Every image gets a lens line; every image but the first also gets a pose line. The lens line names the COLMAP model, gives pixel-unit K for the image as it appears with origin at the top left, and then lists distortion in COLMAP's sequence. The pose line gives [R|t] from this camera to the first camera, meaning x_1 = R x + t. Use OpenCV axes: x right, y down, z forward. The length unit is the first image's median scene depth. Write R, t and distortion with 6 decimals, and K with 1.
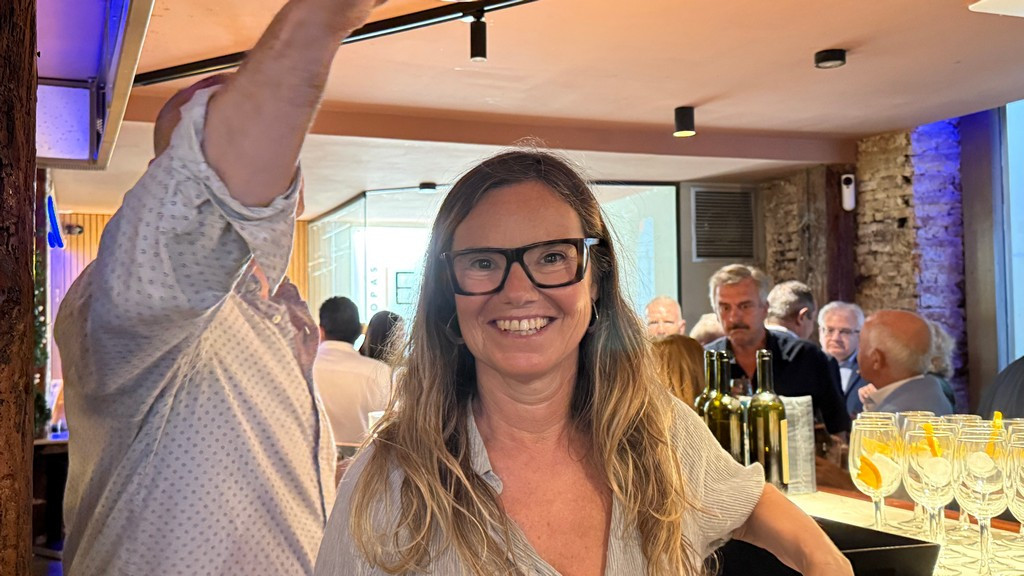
lens RADIAL K [[1057.5, 0, 504.5], [0, 1057.5, 286.3], [0, 0, 1]] dist [0.005449, 0.000000]
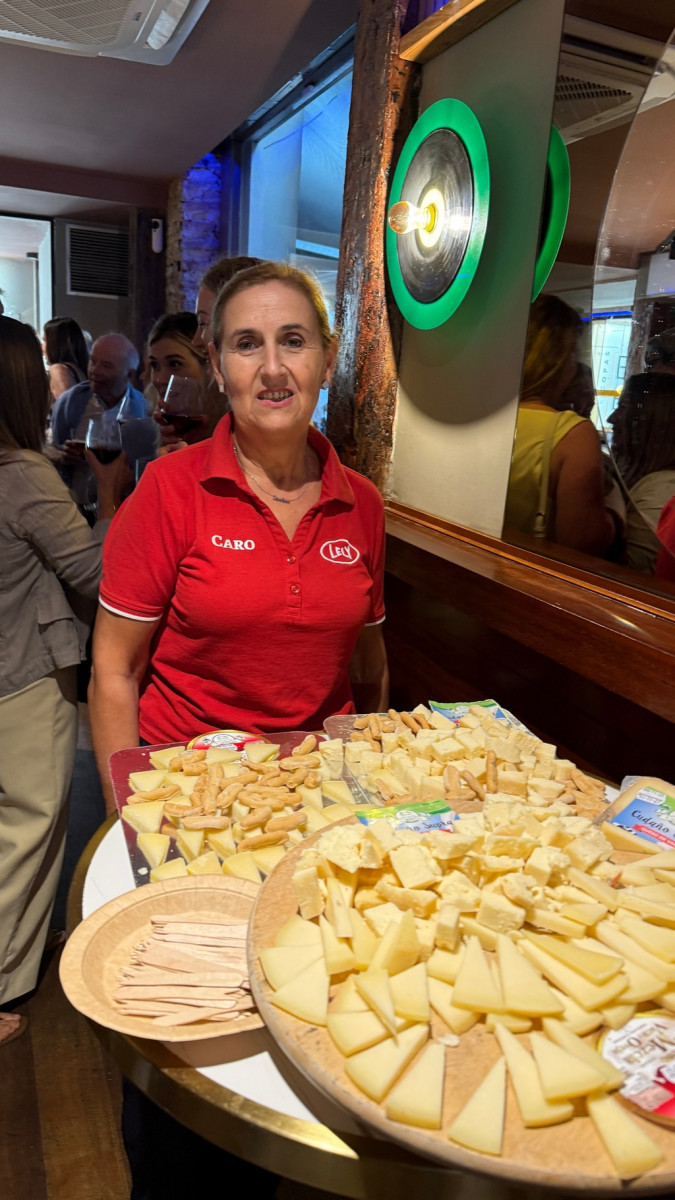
lens RADIAL K [[854.5, 0, 318.6], [0, 854.5, 618.7], [0, 0, 1]] dist [0.009371, -0.033091]
pose [[0.996188, 0.077587, 0.039873, 0.528369], [-0.085983, 0.950437, 0.298793, 0.013573], [-0.014715, -0.301082, 0.953485, 0.000895]]
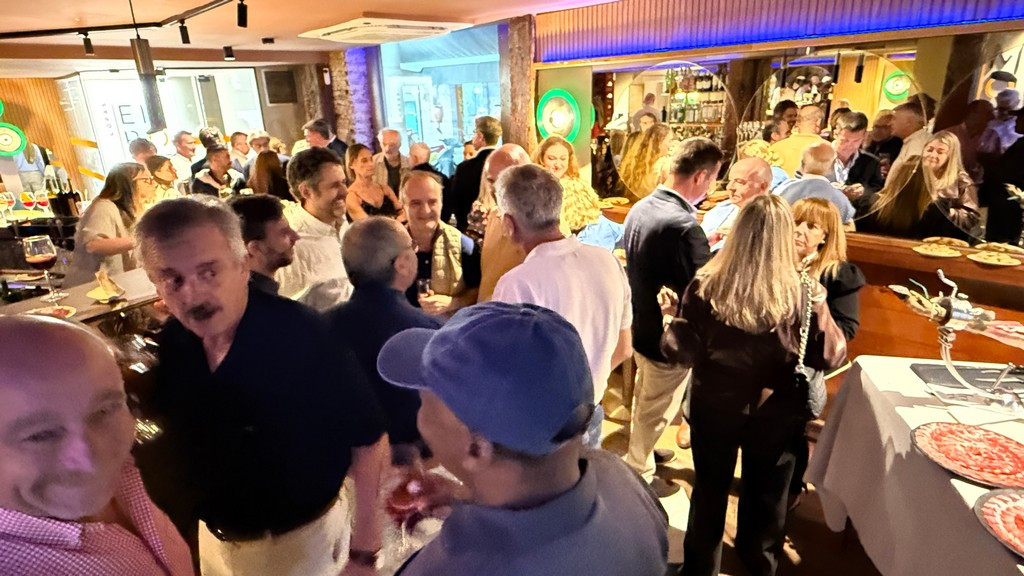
lens RADIAL K [[562.6, 0, 506.2], [0, 562.6, 292.2], [0, 0, 1]] dist [0.001124, 0.000554]
pose [[0.914525, -0.147276, 0.376769, 0.161304], [0.003461, 0.934188, 0.356764, -0.091636], [-0.404515, -0.324965, 0.854848, -0.392387]]
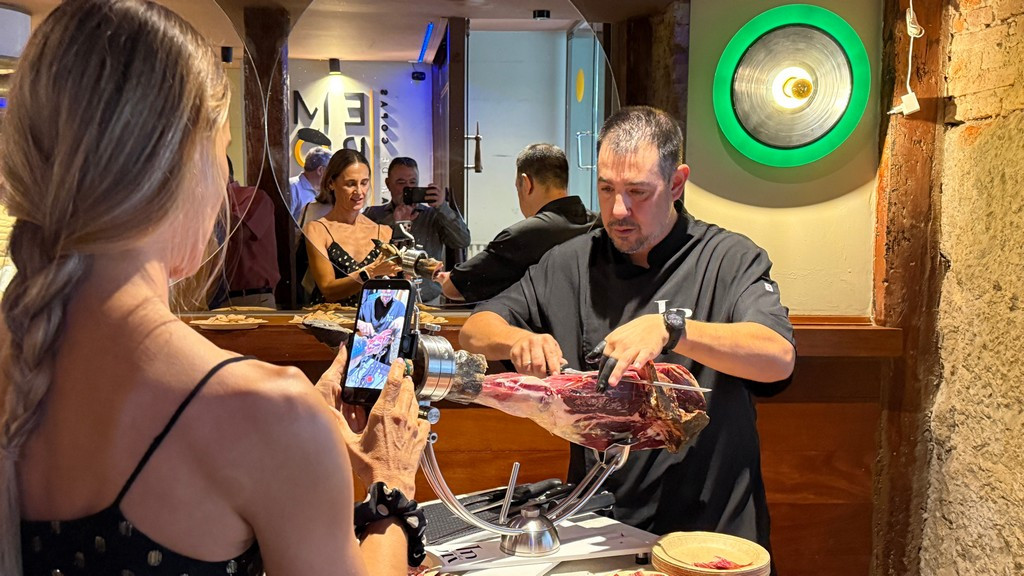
lens RADIAL K [[1057.5, 0, 497.4], [0, 1057.5, 283.5], [0, 0, 1]] dist [0.005449, 0.000000]
pose [[0.269226, -0.058446, 0.961302, 0.260522], [-0.049006, 0.996032, 0.074283, 0.000448], [-0.961829, -0.067108, 0.265293, -0.308055]]
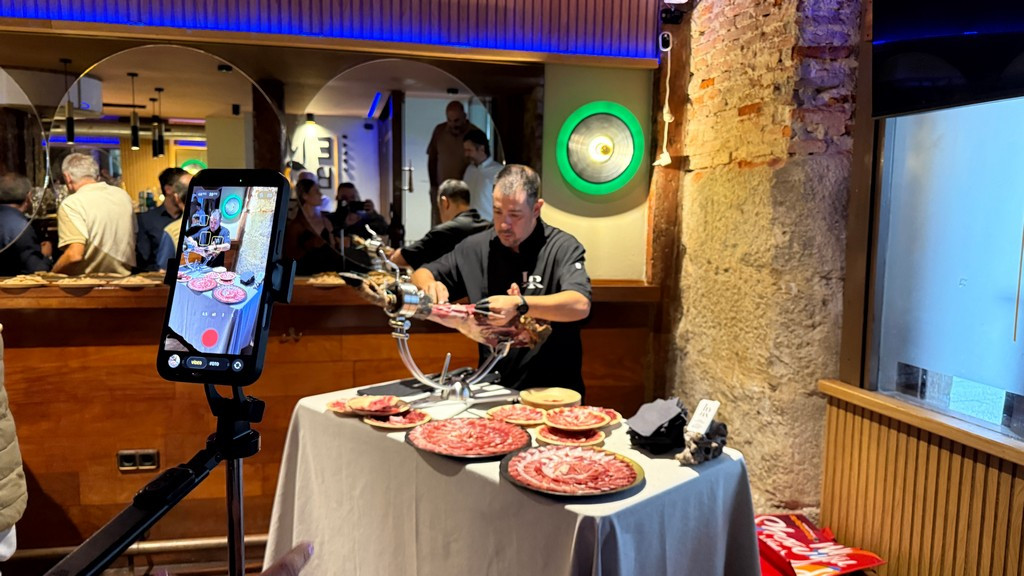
lens RADIAL K [[729.1, 0, 516.5], [0, 729.1, 289.1], [0, 0, 1]] dist [0.009371, -0.033091]
pose [[0.135560, -0.085713, 0.987055, 0.163461], [-0.060144, 0.993702, 0.094550, 0.001355], [-0.988942, -0.072182, 0.129551, -0.321218]]
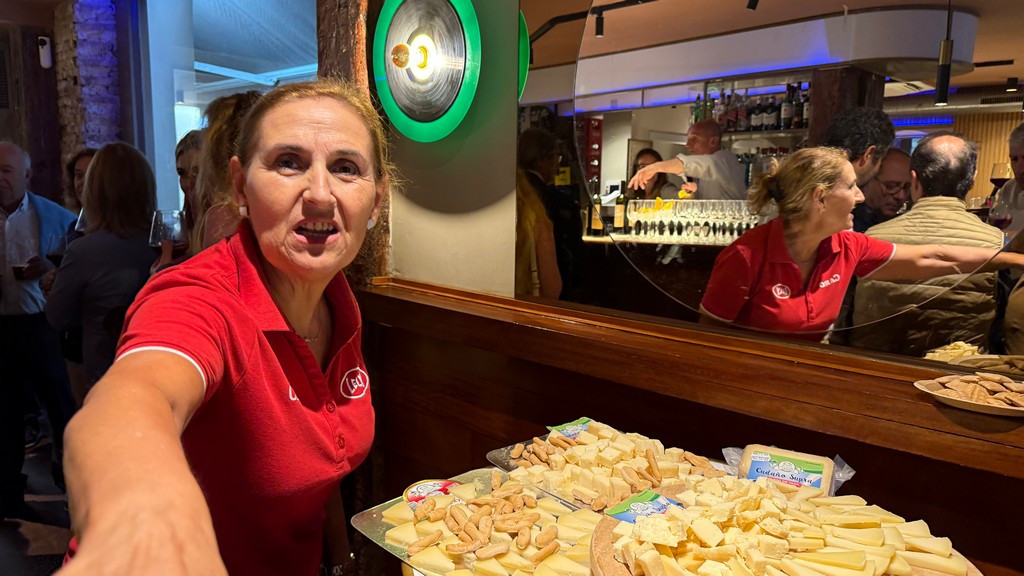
lens RADIAL K [[729.1, 0, 510.9], [0, 729.1, 298.8], [0, 0, 1]] dist [0.009371, -0.033091]
pose [[0.892534, -0.028385, 0.450086, 0.446806], [-0.055522, 0.983509, 0.172128, 0.014597], [-0.447549, -0.178620, 0.876239, 0.005860]]
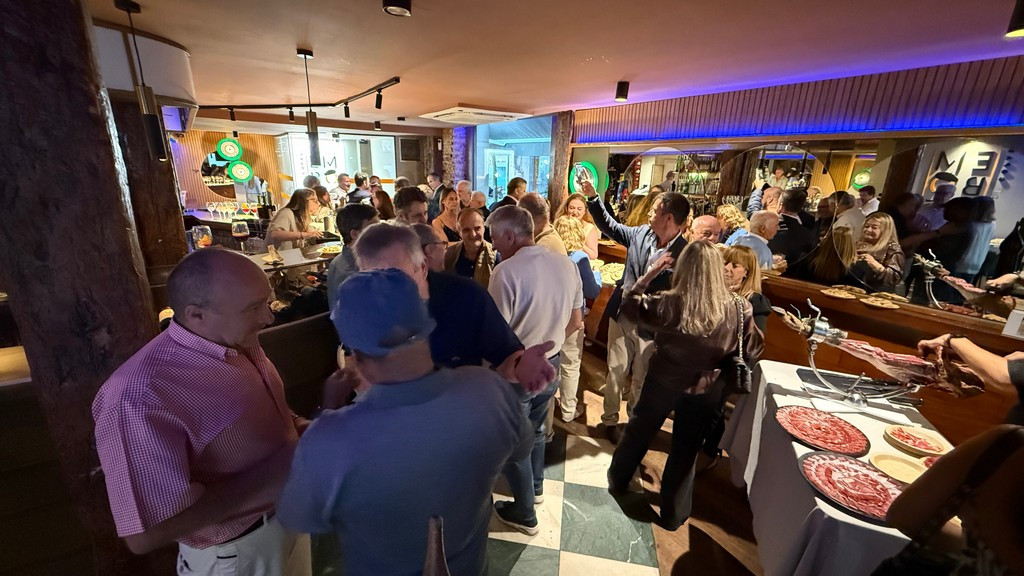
lens RADIAL K [[405.2, 0, 509.2], [0, 405.2, 289.5], [0, 0, 1]] dist [0.002756, -0.000638]
pose [[0.964130, -0.032000, 0.263495, 0.191787], [-0.056702, 0.944961, 0.322231, -0.087223], [-0.259304, -0.325614, 0.909251, -0.453439]]
